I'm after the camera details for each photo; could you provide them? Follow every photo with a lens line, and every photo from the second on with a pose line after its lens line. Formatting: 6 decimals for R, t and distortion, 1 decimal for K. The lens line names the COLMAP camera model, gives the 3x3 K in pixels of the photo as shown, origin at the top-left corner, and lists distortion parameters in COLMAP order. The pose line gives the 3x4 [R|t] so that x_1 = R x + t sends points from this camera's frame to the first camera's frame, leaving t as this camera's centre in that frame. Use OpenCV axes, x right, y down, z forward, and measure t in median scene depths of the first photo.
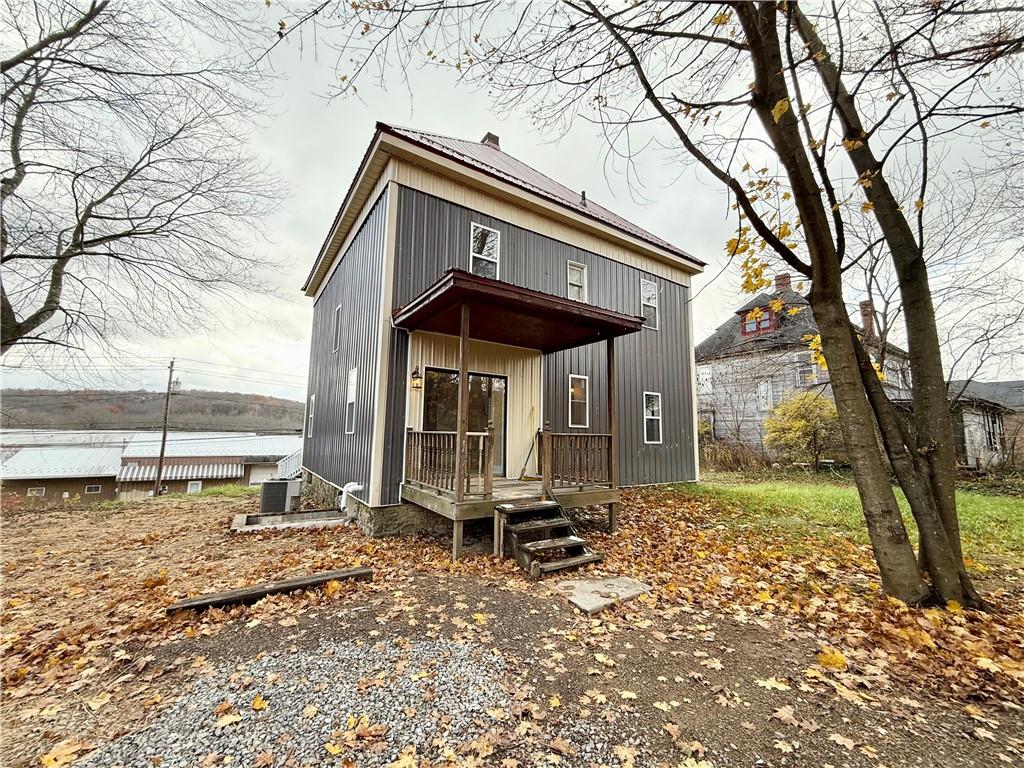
lens RADIAL K [[409.5, 0, 509.9], [0, 409.5, 384.3], [0, 0, 1]] dist [0.000761, 0.000006]
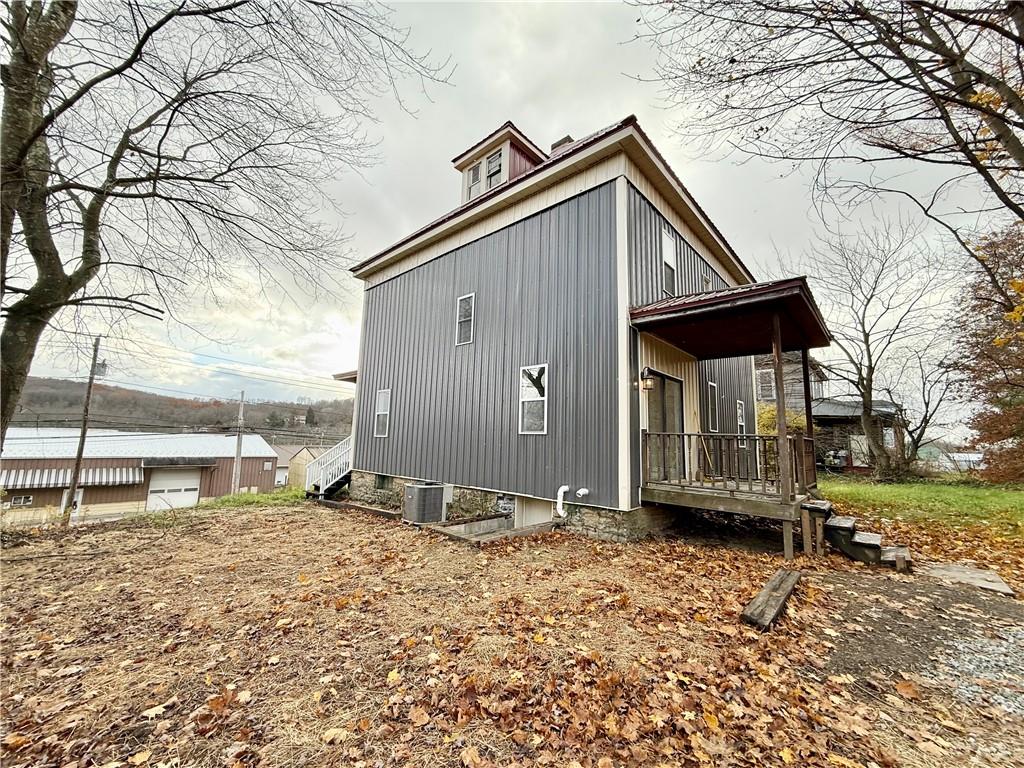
lens RADIAL K [[409.8, 0, 509.3], [0, 409.8, 388.1], [0, 0, 1]] dist [0.000011, -0.000077]
pose [[0.969901, 0.046090, 0.239098, -0.807612], [-0.046302, 0.998916, -0.004734, 0.024738], [-0.239058, -0.006479, 0.970984, 0.124004]]
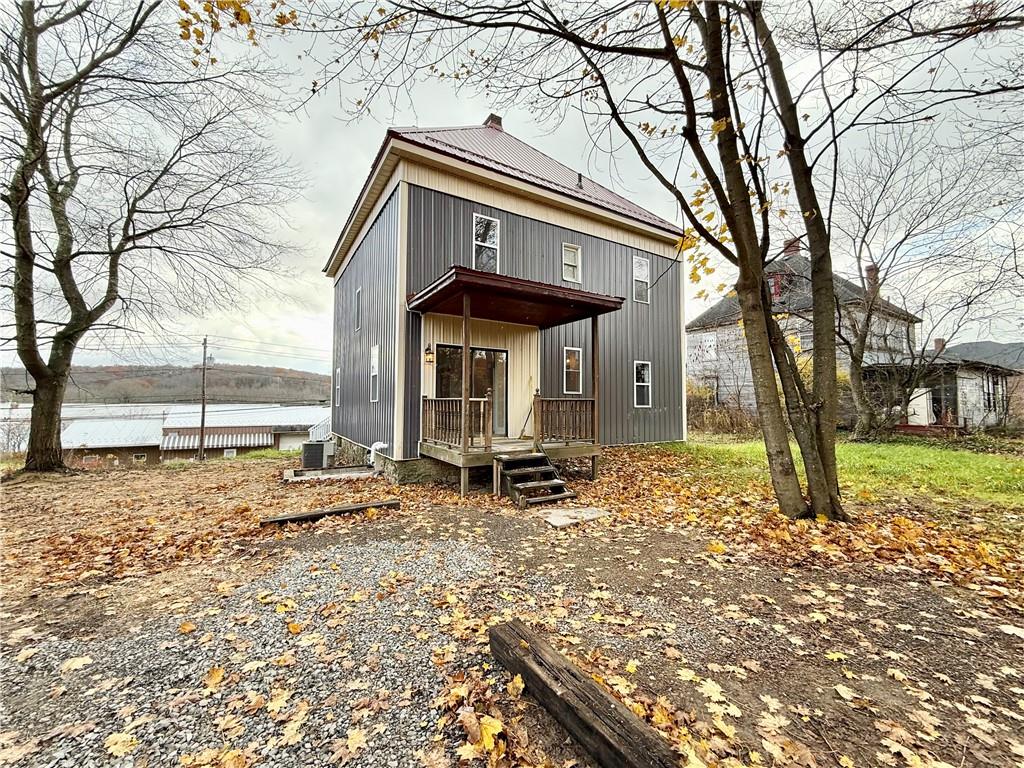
lens RADIAL K [[409.9, 0, 512.0], [0, 409.9, 384.0], [0, 0, 1]] dist [-0.003626, -0.000147]
pose [[0.999330, -0.014680, -0.033526, 0.050214], [0.017171, 0.997016, 0.075260, -0.013531], [0.032321, -0.075785, 0.996600, -0.180250]]
